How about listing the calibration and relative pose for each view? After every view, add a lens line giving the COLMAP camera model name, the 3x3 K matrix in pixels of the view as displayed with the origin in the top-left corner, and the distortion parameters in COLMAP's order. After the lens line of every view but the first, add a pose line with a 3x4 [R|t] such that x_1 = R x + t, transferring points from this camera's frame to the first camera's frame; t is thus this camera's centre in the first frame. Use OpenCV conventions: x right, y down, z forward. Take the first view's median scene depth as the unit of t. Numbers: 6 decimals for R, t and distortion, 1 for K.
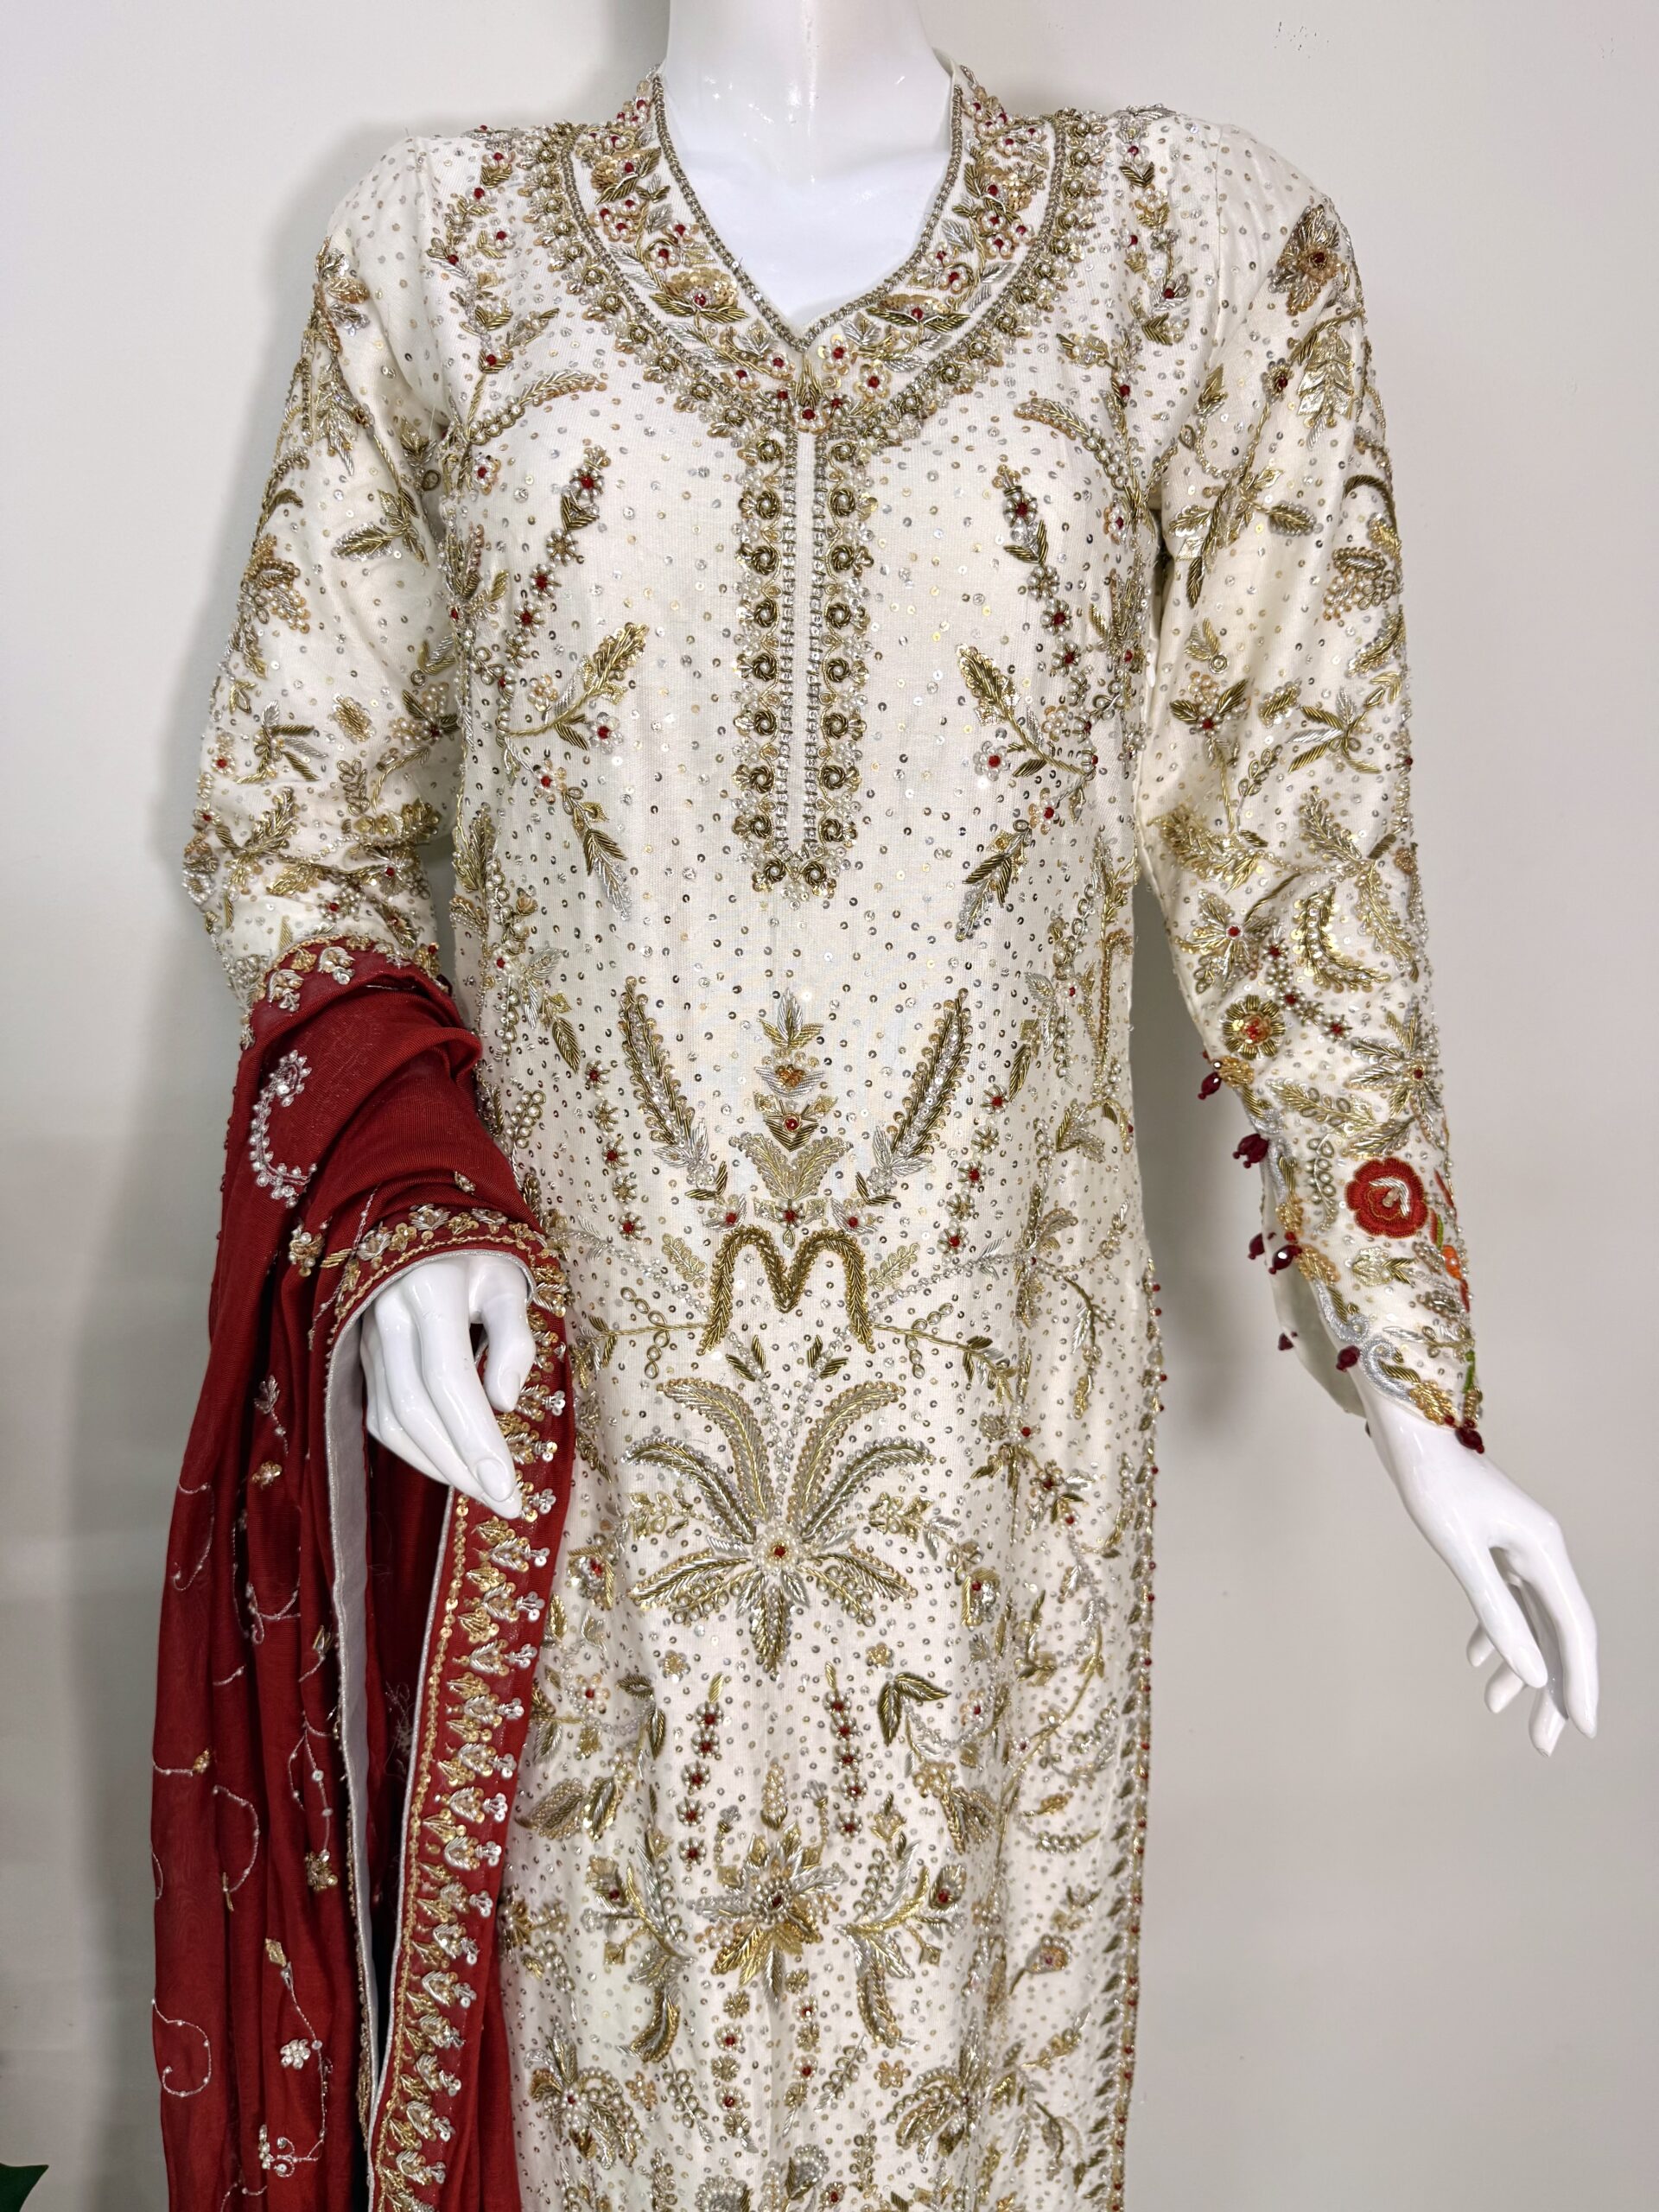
lens RADIAL K [[1527.0, 0, 818.7], [0, 1527.0, 1104.7], [0, 0, 1]] dist [0.118797, -0.209685]
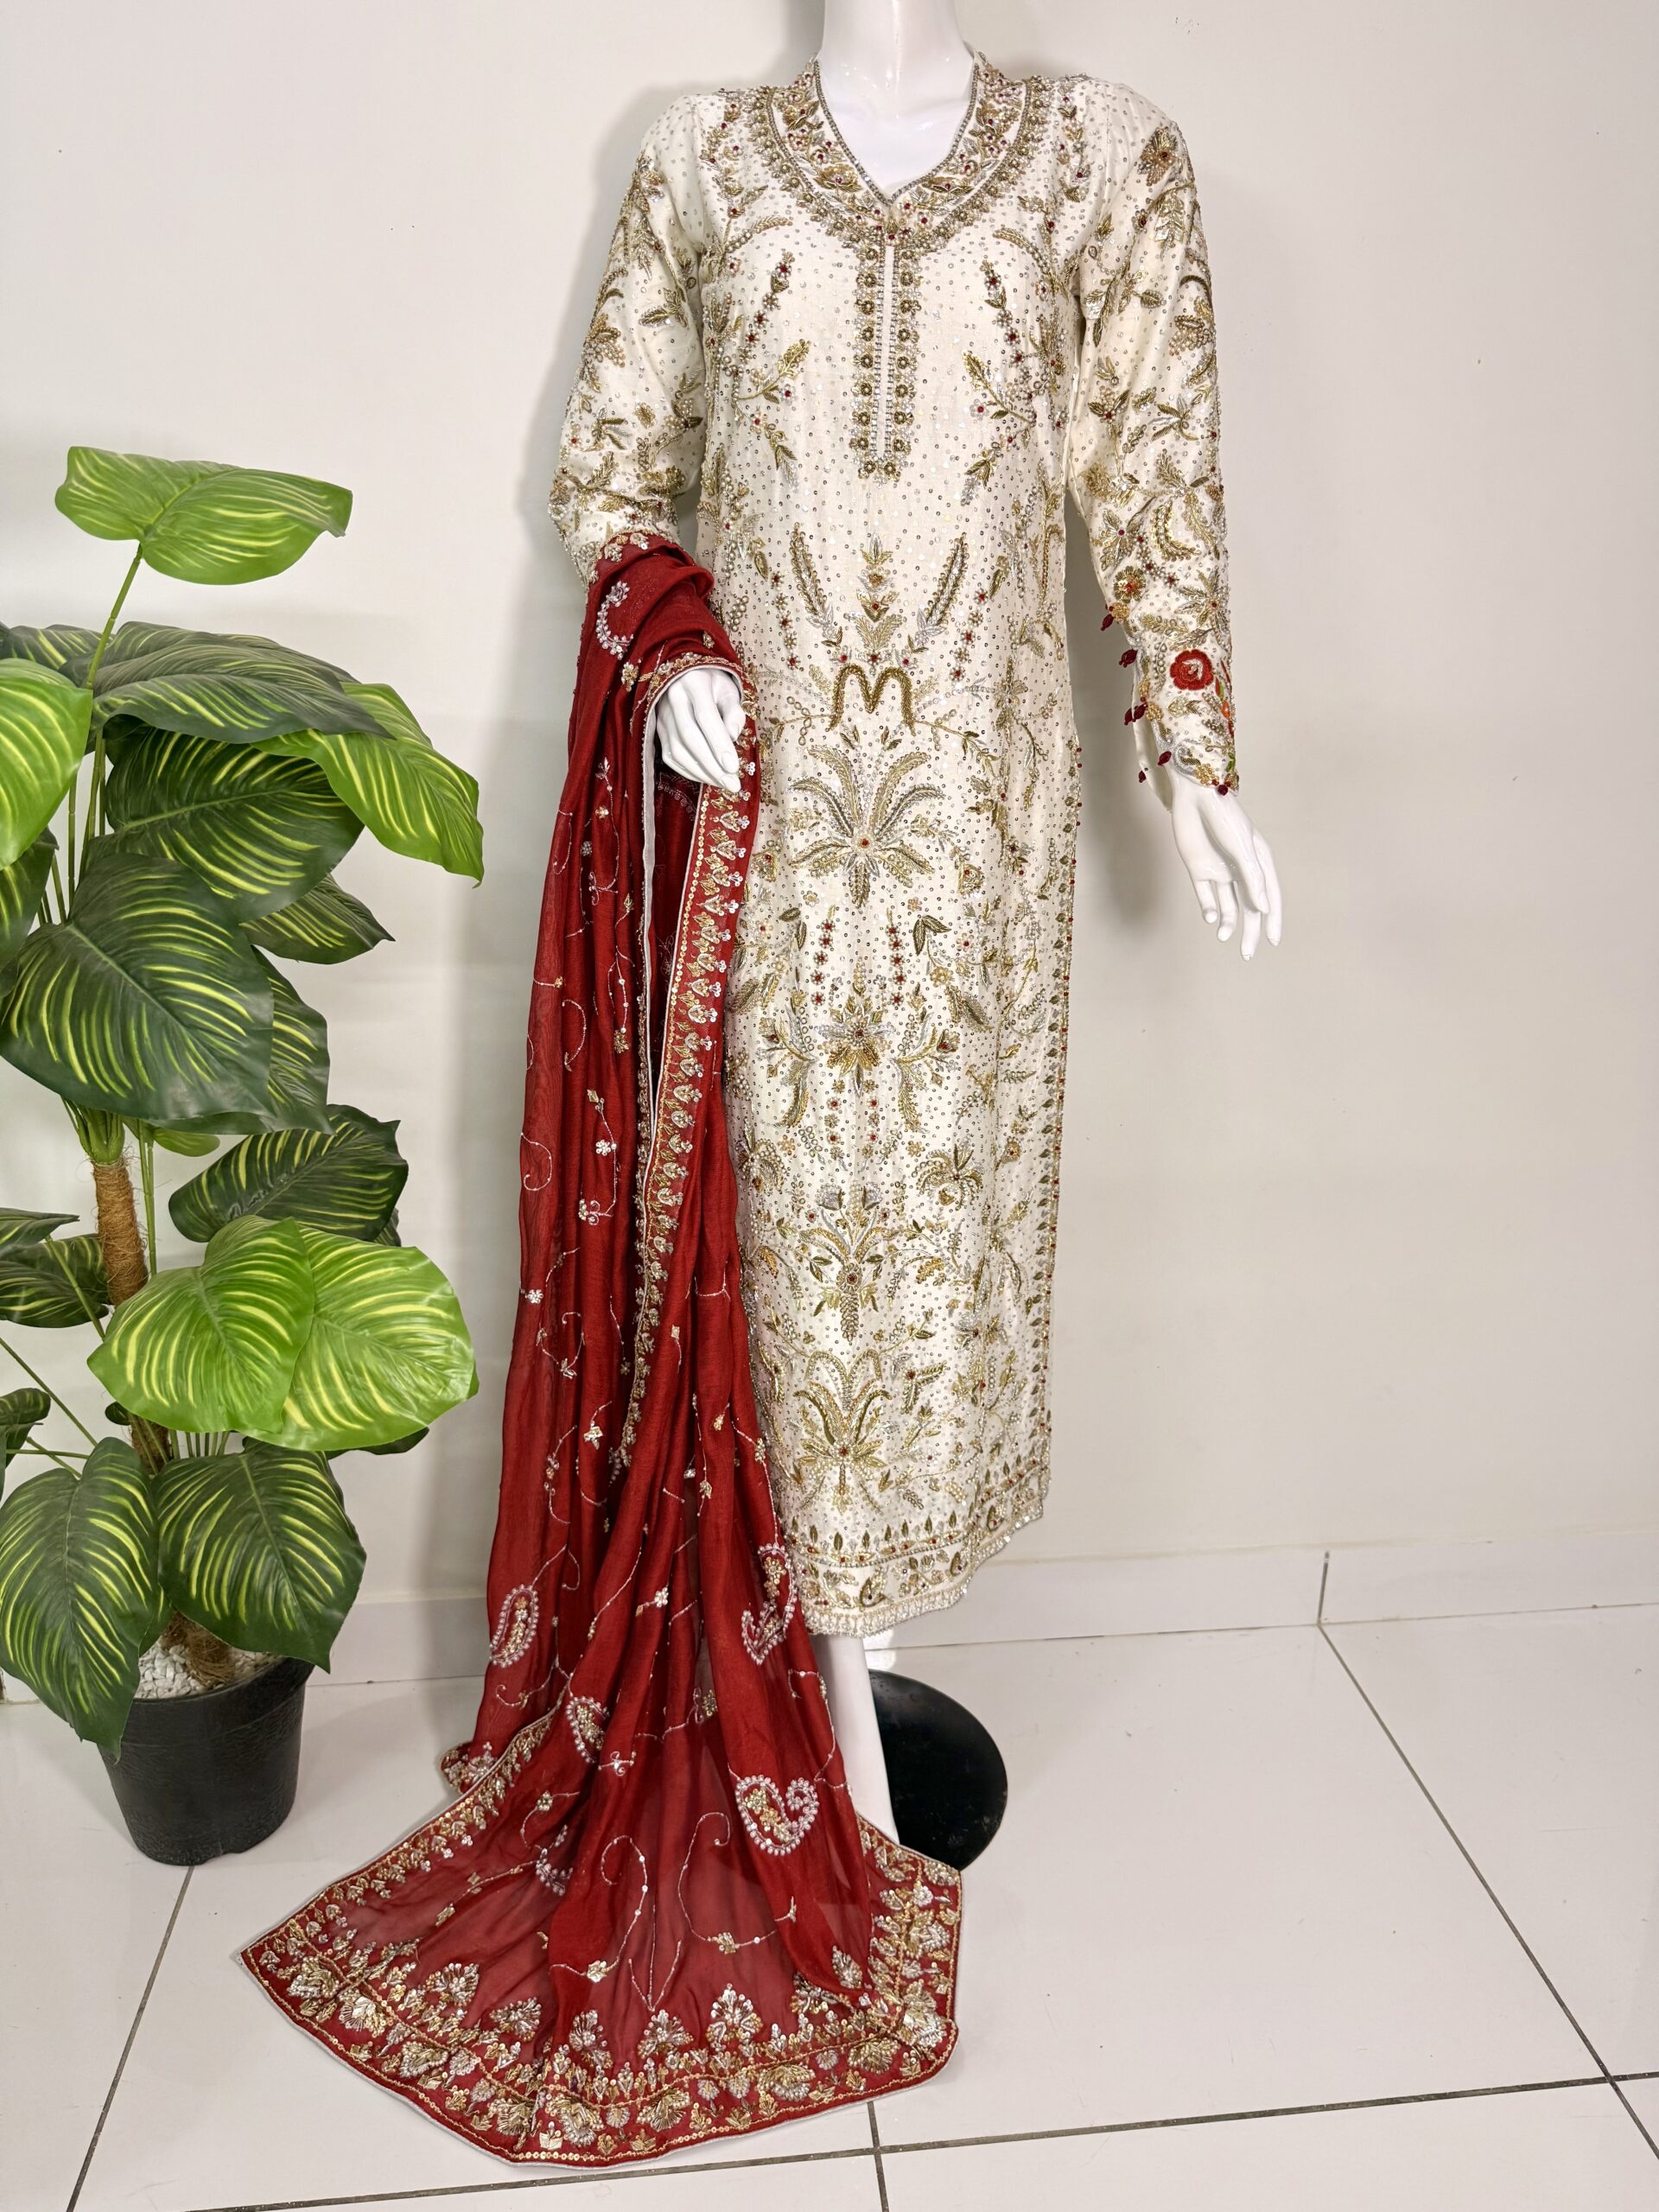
lens RADIAL K [[1514.0, 0, 825.3], [0, 1514.0, 1106.7], [0, 0, 1]] dist [0.049734, -0.096381]
pose [[0.998266, 0.022479, -0.054406, 0.037484], [-0.019407, 0.998223, 0.056335, 0.529564], [0.055576, -0.055181, 0.996928, -0.960756]]
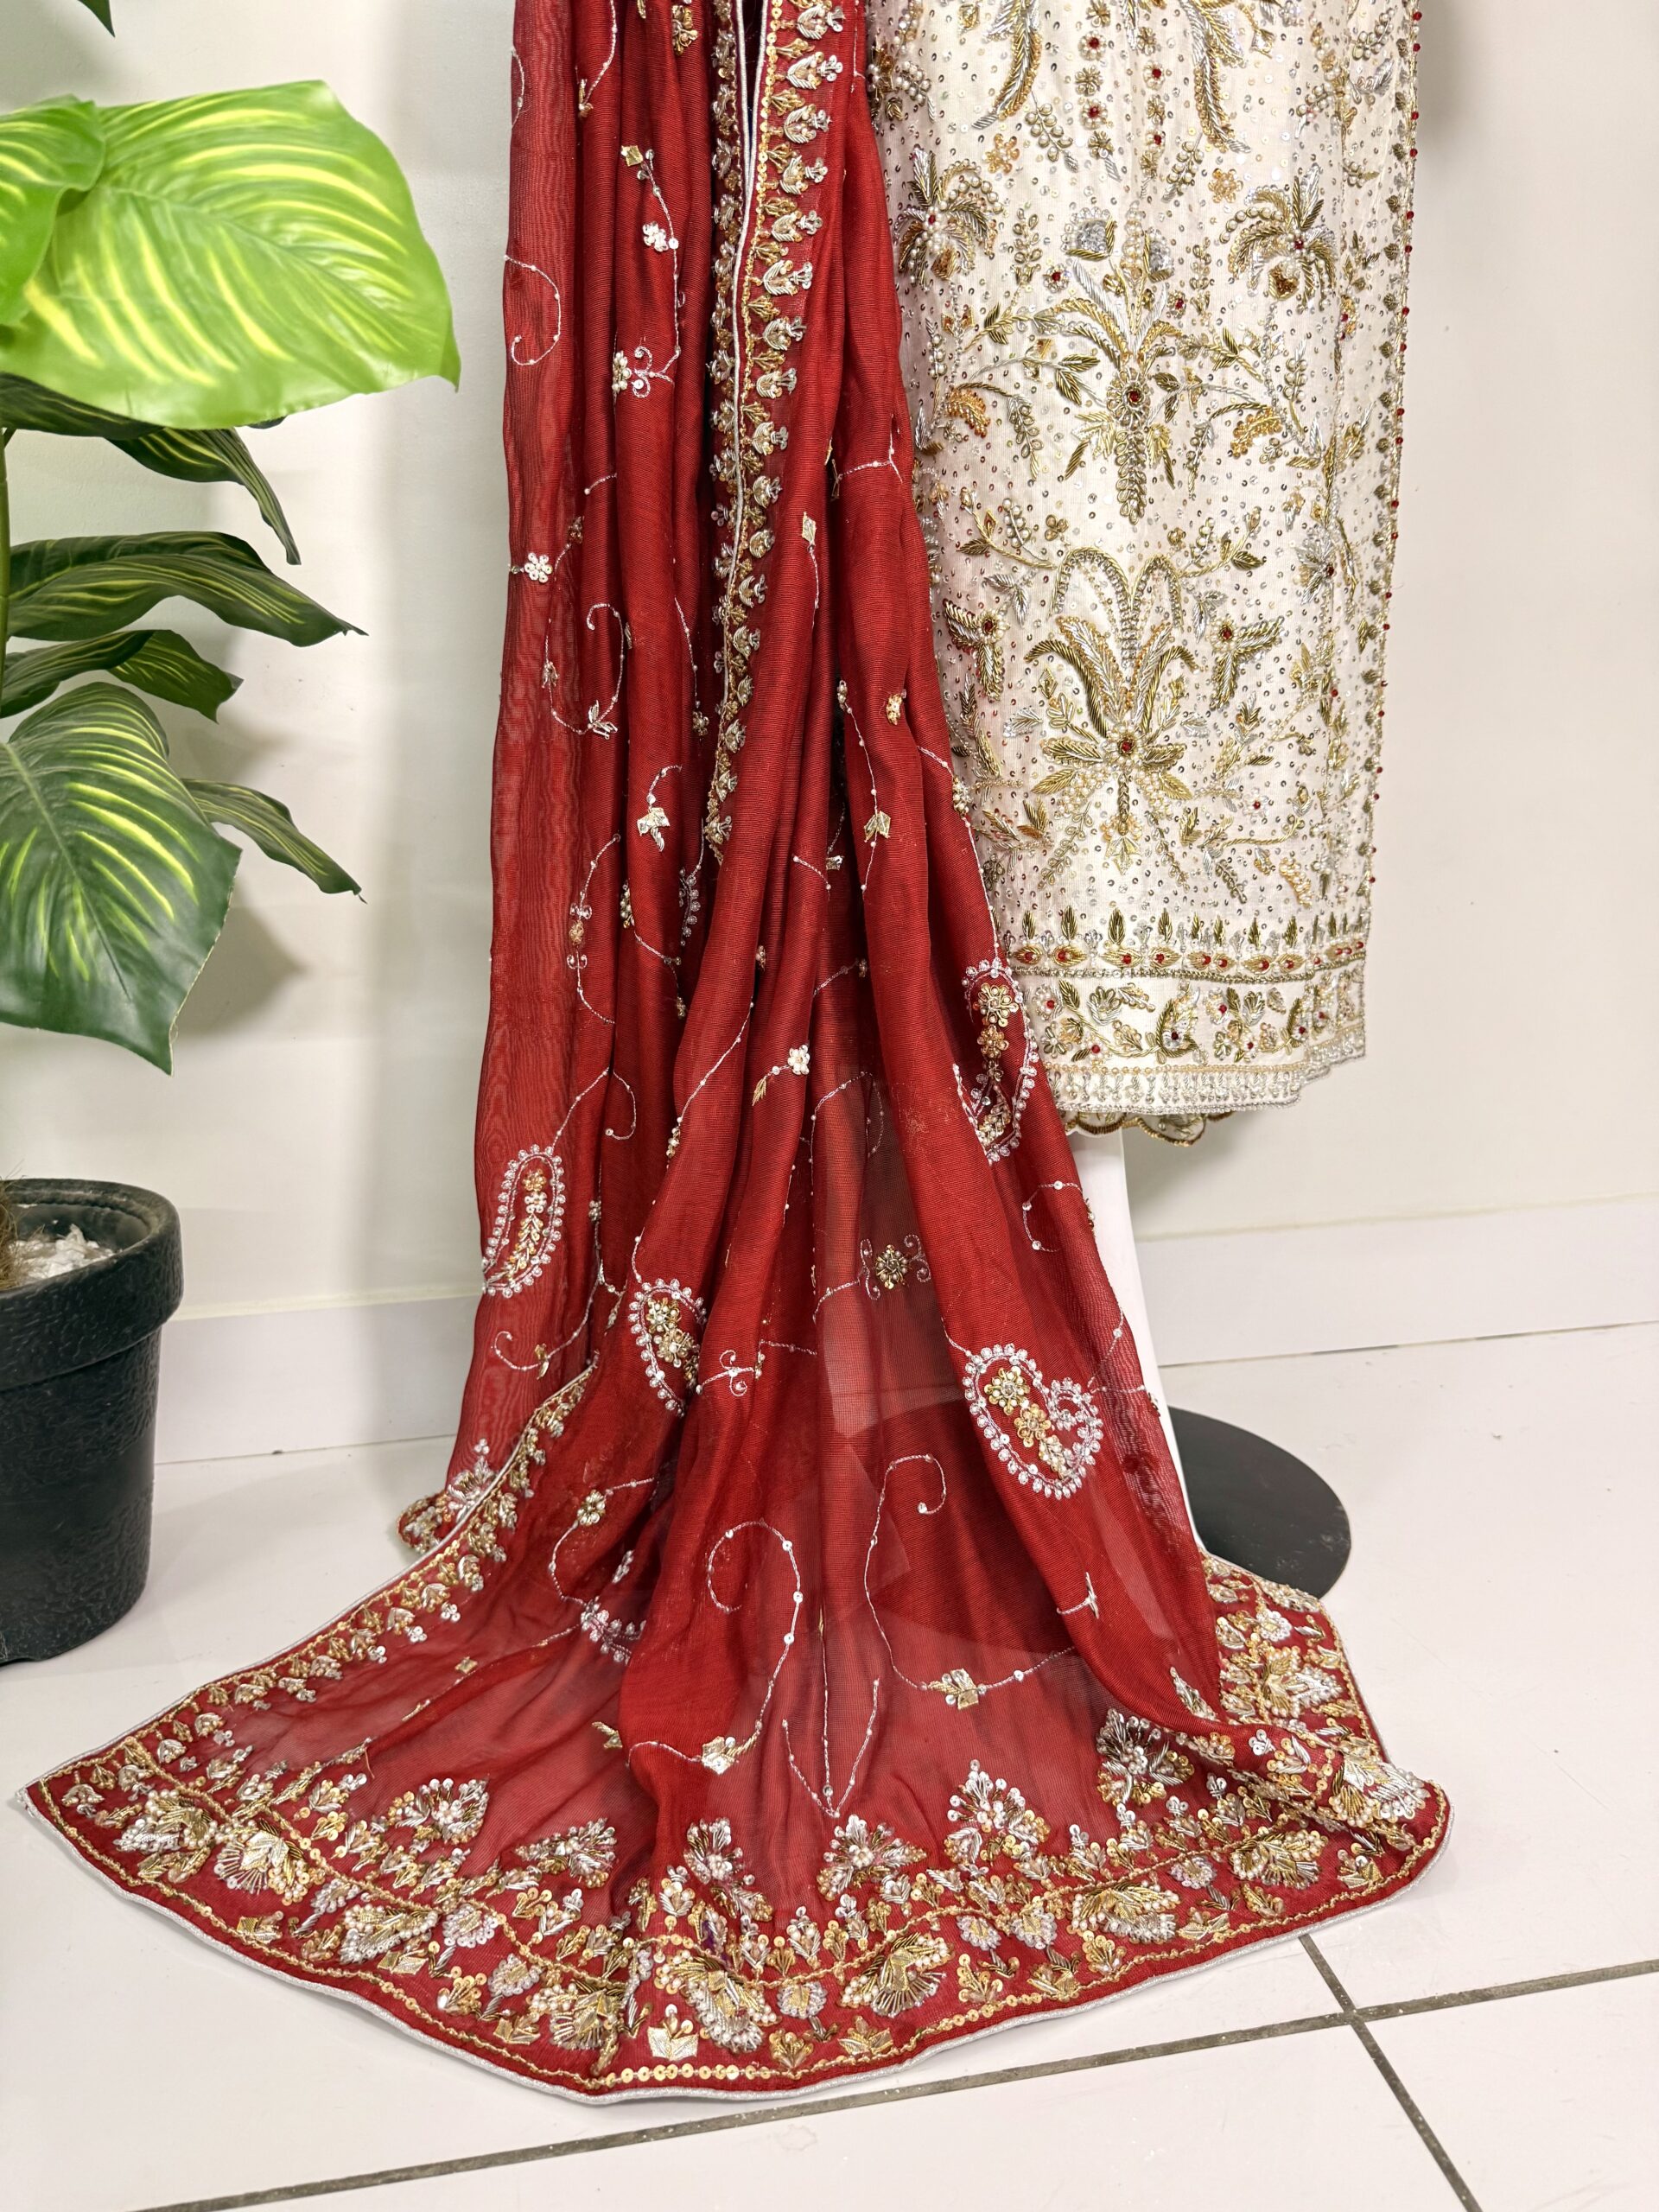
lens RADIAL K [[1552.1, 0, 833.5], [0, 1552.1, 1111.2], [0, 0, 1]] dist [0.155581, -0.309290]
pose [[0.999428, -0.032569, -0.009143, -0.264914], [0.032458, 0.999400, -0.012066, 1.421866], [0.009530, 0.011763, 0.999885, -0.066567]]
